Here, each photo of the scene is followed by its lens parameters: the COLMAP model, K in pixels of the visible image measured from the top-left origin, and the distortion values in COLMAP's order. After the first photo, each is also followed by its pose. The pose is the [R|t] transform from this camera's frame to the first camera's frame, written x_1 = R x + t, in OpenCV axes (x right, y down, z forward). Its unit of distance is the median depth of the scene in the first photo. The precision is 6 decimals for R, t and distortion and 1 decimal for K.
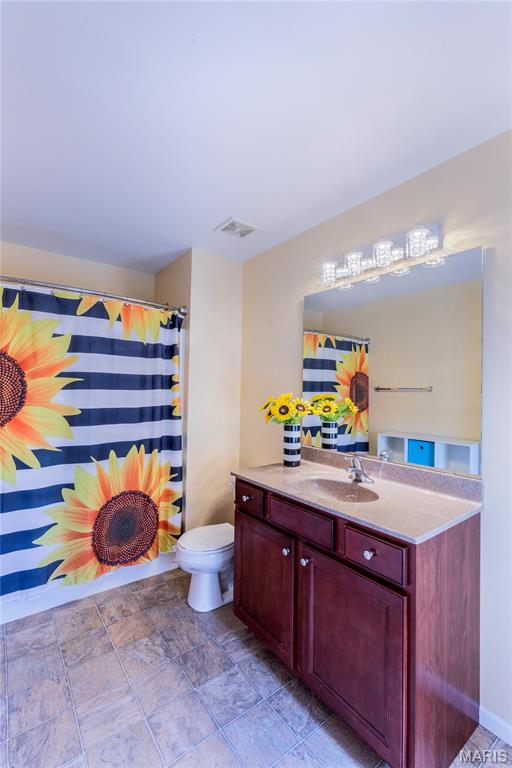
lens RADIAL K [[348.1, 0, 256.0], [0, 348.1, 384.0], [0, 0, 1]] dist [-0.001712, -0.000382]
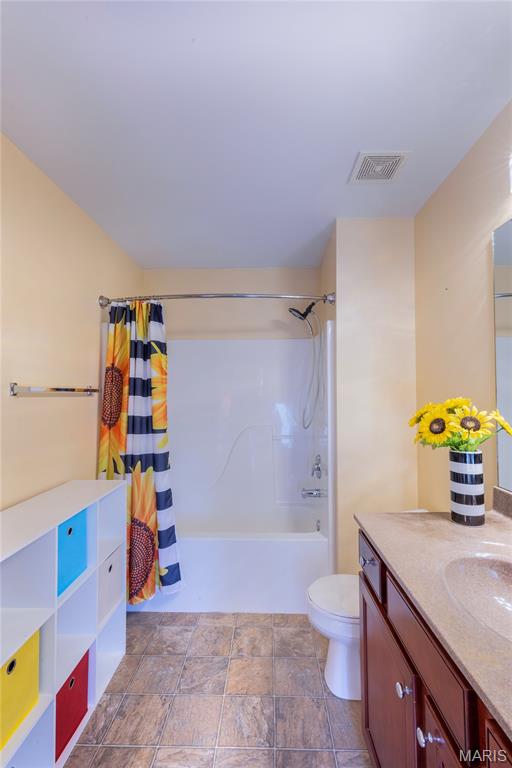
lens RADIAL K [[345.4, 0, 256.0], [0, 345.4, 384.0], [0, 0, 1]] dist [0.001446, 0.000619]
pose [[0.783137, -0.031740, -0.621039, 0.192971], [0.020026, 0.999466, -0.025828, 0.010915], [0.621527, 0.007790, 0.783354, 0.322785]]
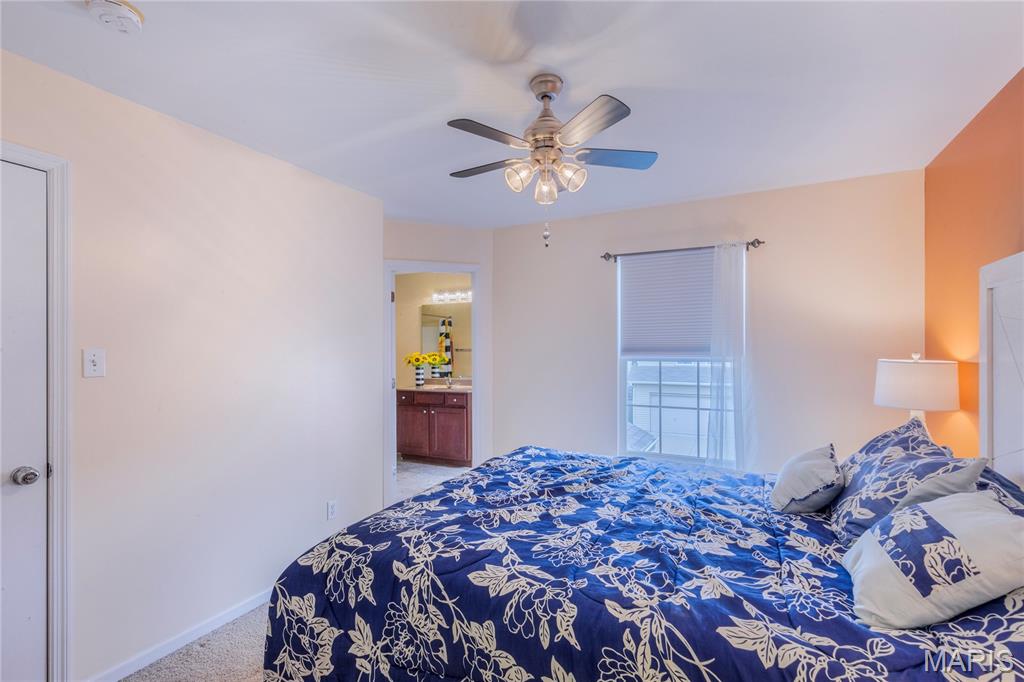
lens RADIAL K [[460.5, 0, 512.9], [0, 460.5, 351.4], [0, 0, 1]] dist [0.001446, 0.000619]
pose [[0.897130, -0.017755, 0.441409, -0.636130], [0.010498, 0.999767, 0.018878, -0.026853], [-0.441642, -0.012302, 0.897107, -1.817443]]
